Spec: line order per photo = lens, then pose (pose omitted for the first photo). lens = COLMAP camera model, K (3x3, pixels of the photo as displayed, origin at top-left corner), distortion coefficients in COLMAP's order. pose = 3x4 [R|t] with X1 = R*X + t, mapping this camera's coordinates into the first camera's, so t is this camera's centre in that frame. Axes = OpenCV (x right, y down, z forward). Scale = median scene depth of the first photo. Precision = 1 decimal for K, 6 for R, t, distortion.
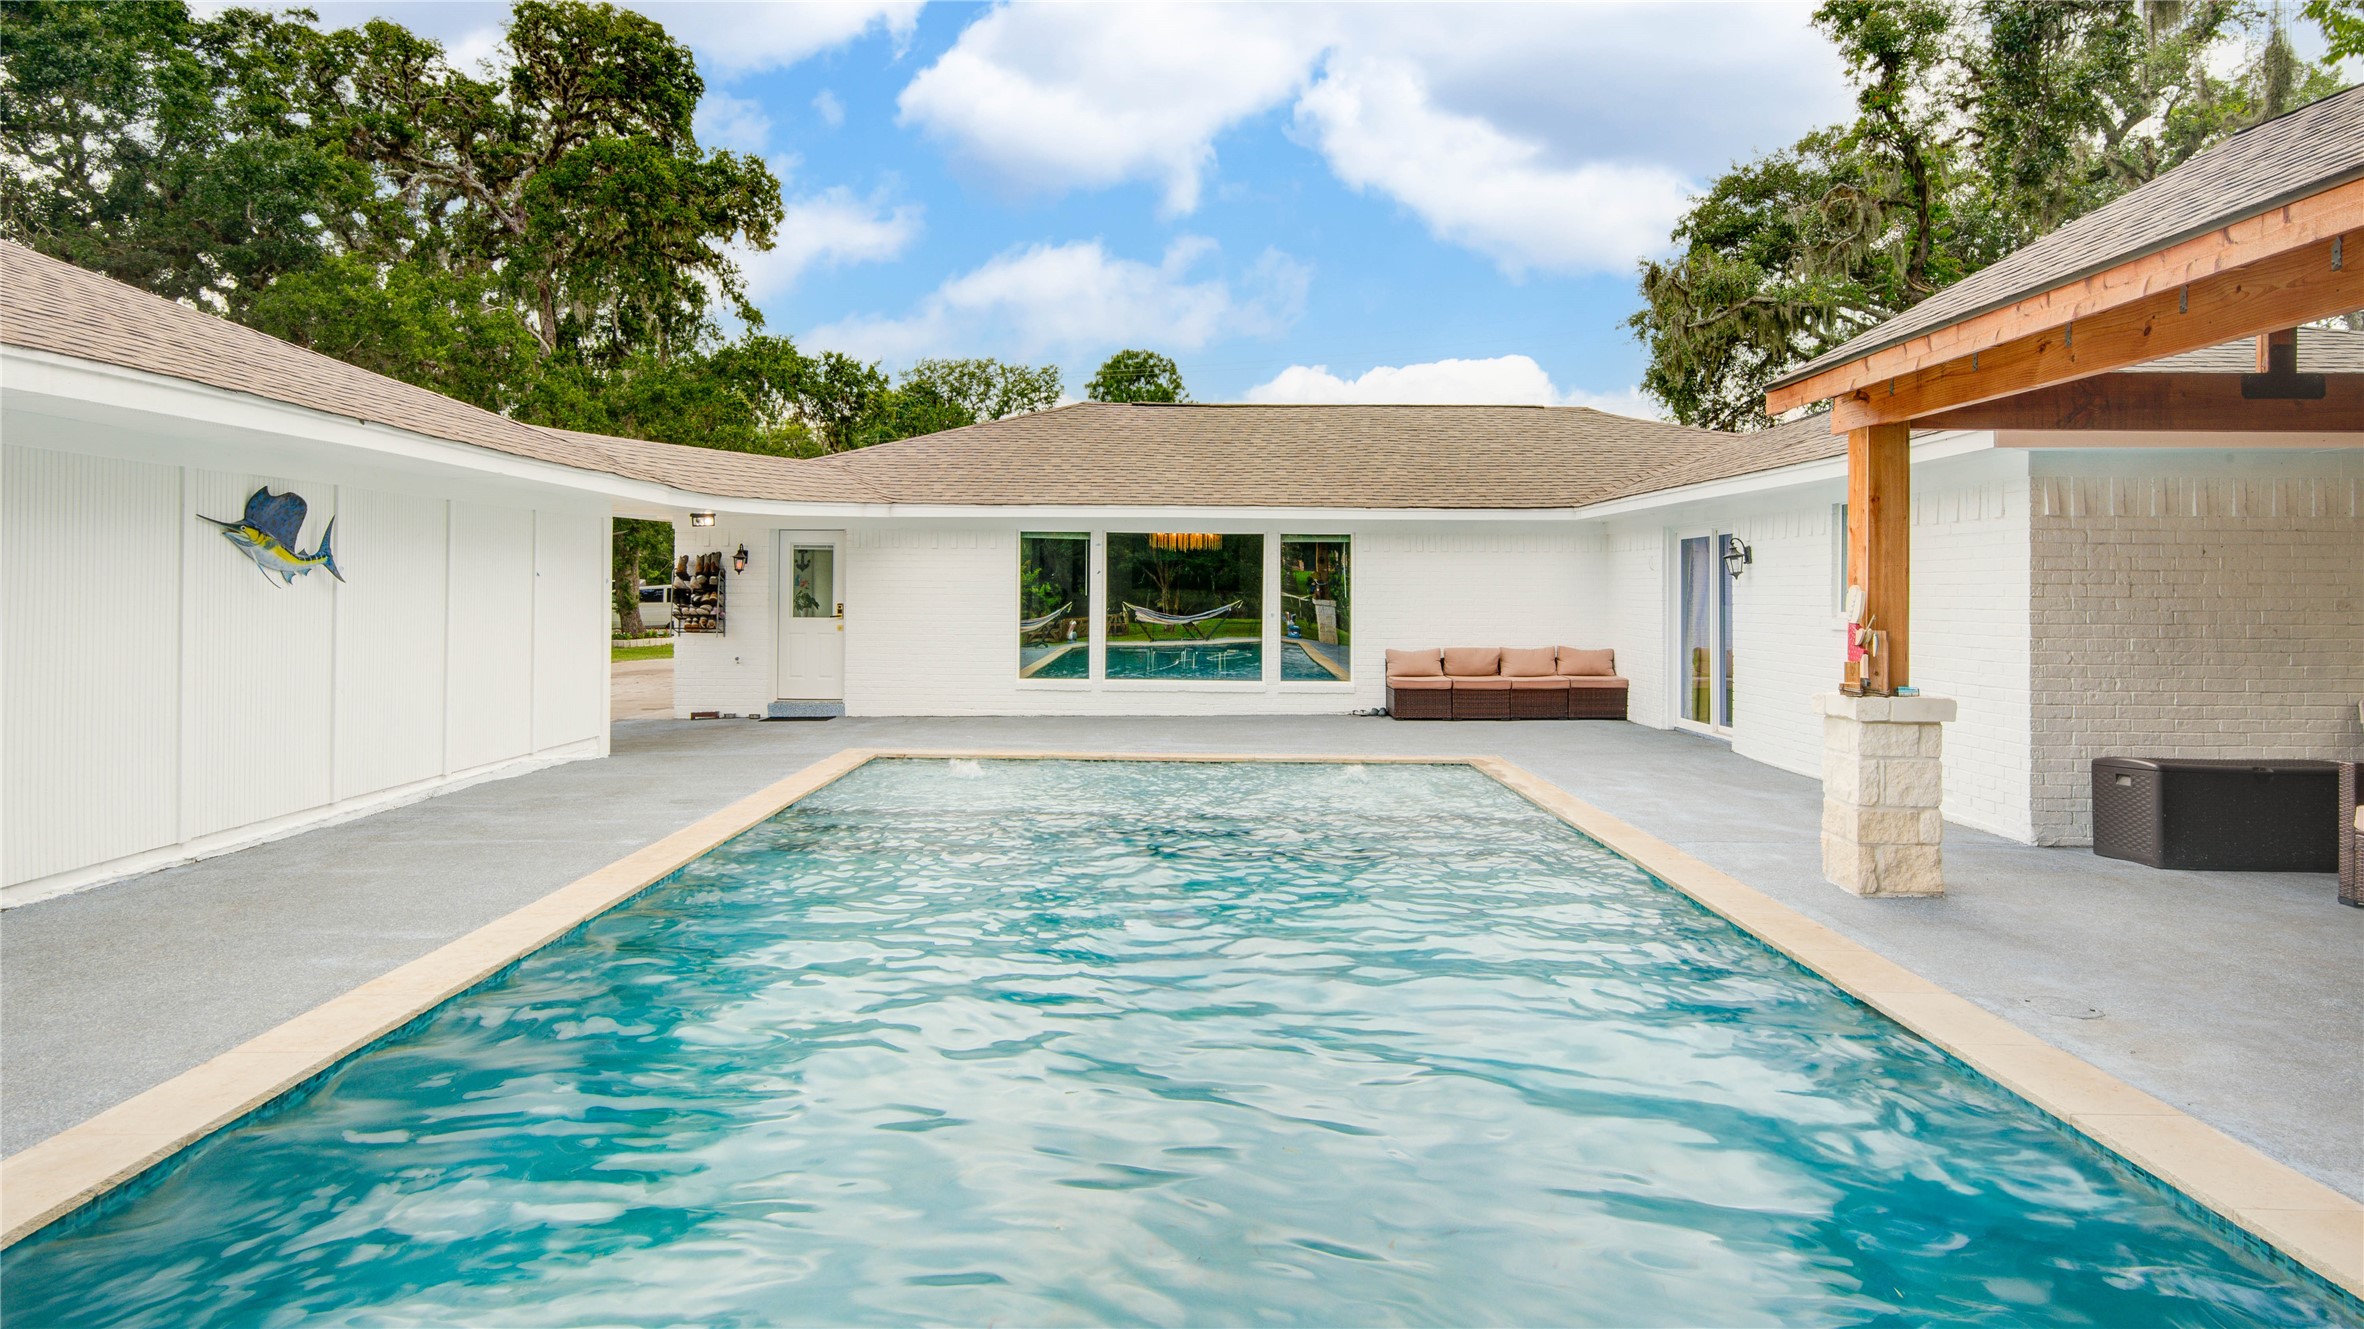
lens RADIAL K [[1341.6, 0, 1120.2], [0, 1341.6, 573.5], [0, 0, 1]] dist [-0.002160, -0.002134]
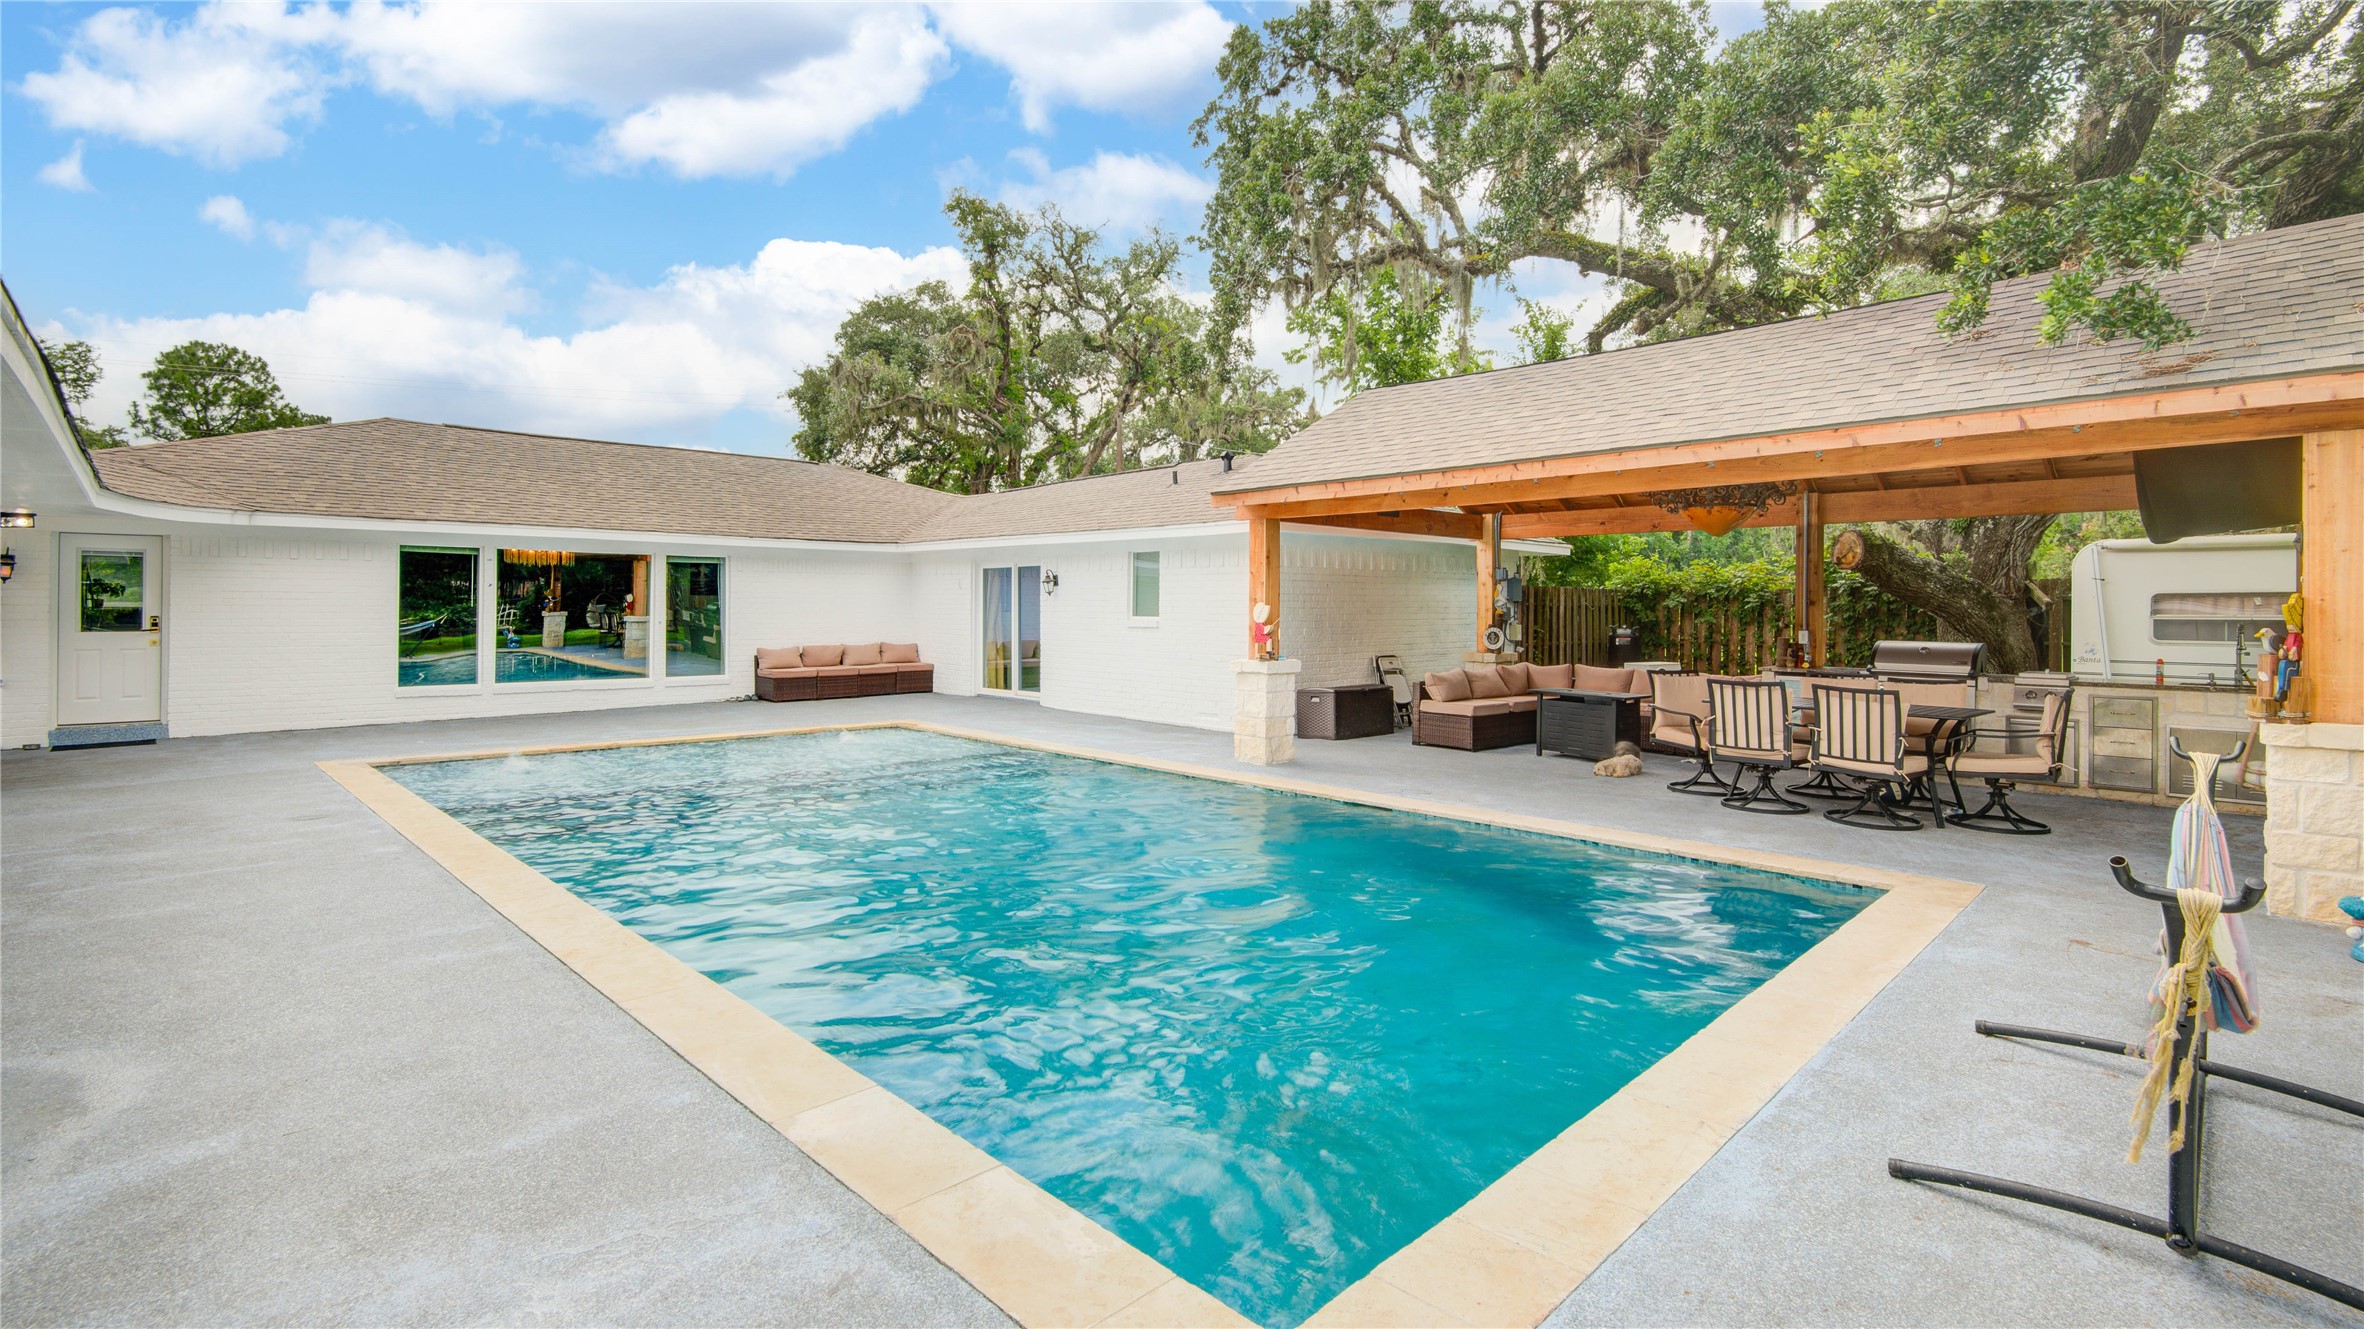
lens RADIAL K [[1075.2, 0, 1147.7], [0, 1075.2, 600.0], [0, 0, 1]] dist [-0.002141, -0.000718]
pose [[0.722377, 0.001837, 0.691497, -0.241204], [-0.011099, 0.999898, 0.008938, -0.002987], [-0.691411, -0.014131, 0.722324, 0.002185]]
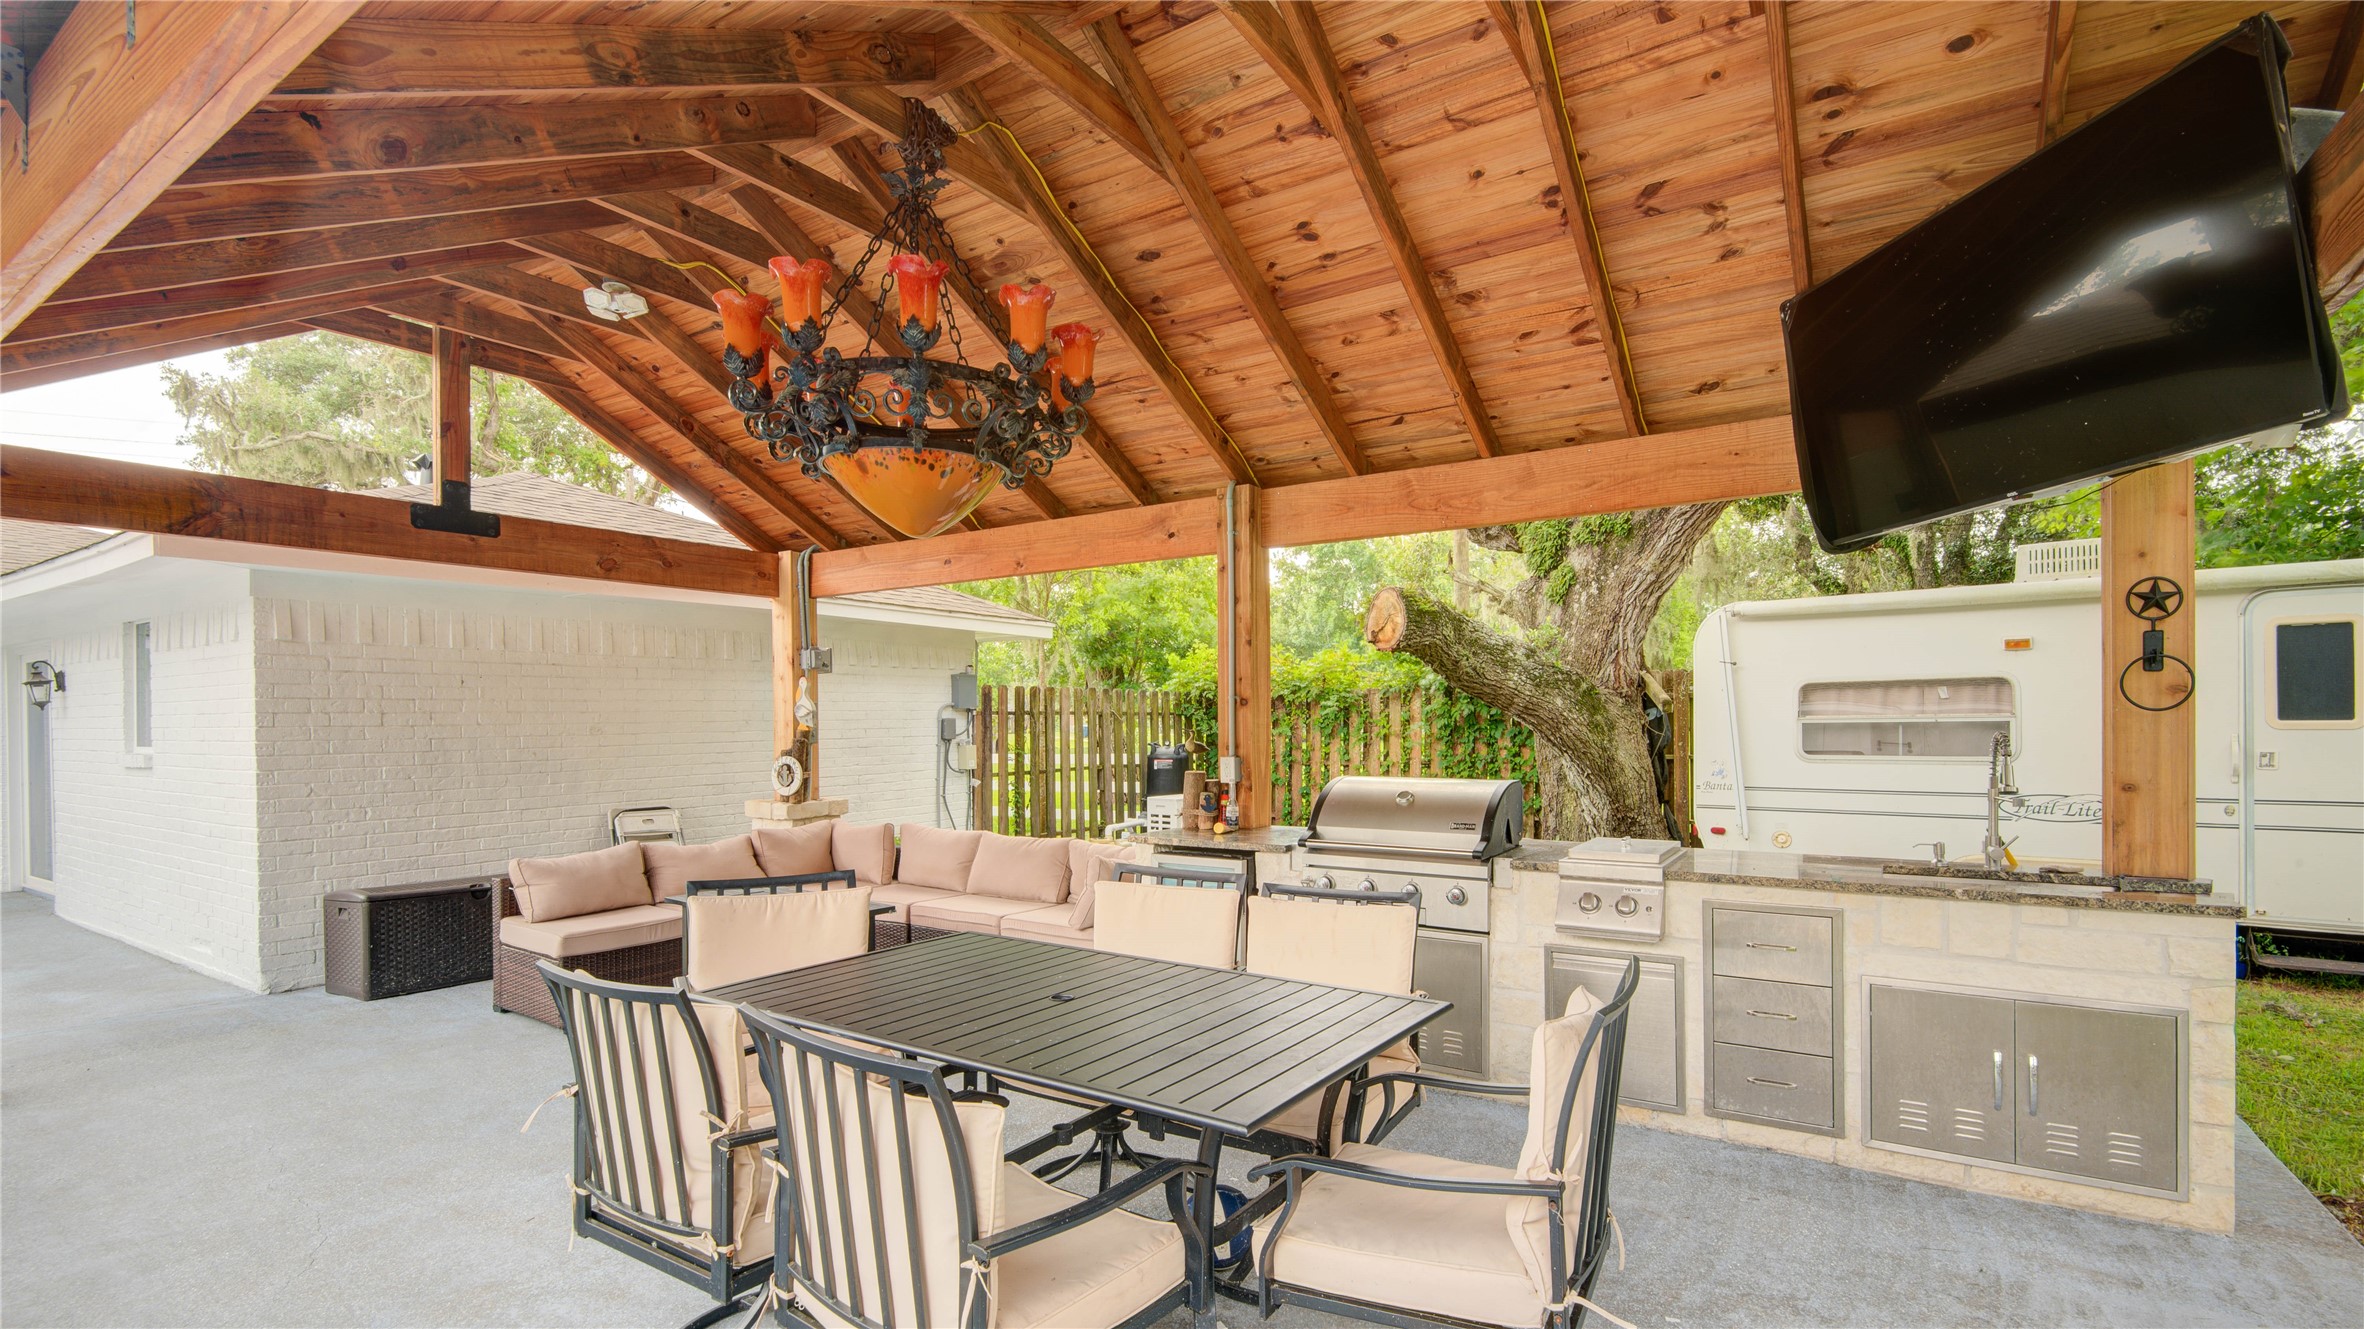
lens RADIAL K [[1075.2, 0, 1134.5], [0, 1075.2, 720.8], [0, 0, 1]] dist [-0.002141, -0.000718]
pose [[0.558163, -0.011138, 0.829656, 0.157497], [0.000063, 0.999910, 0.013381, 0.001272], [-0.829731, -0.007417, 0.558114, 0.032498]]
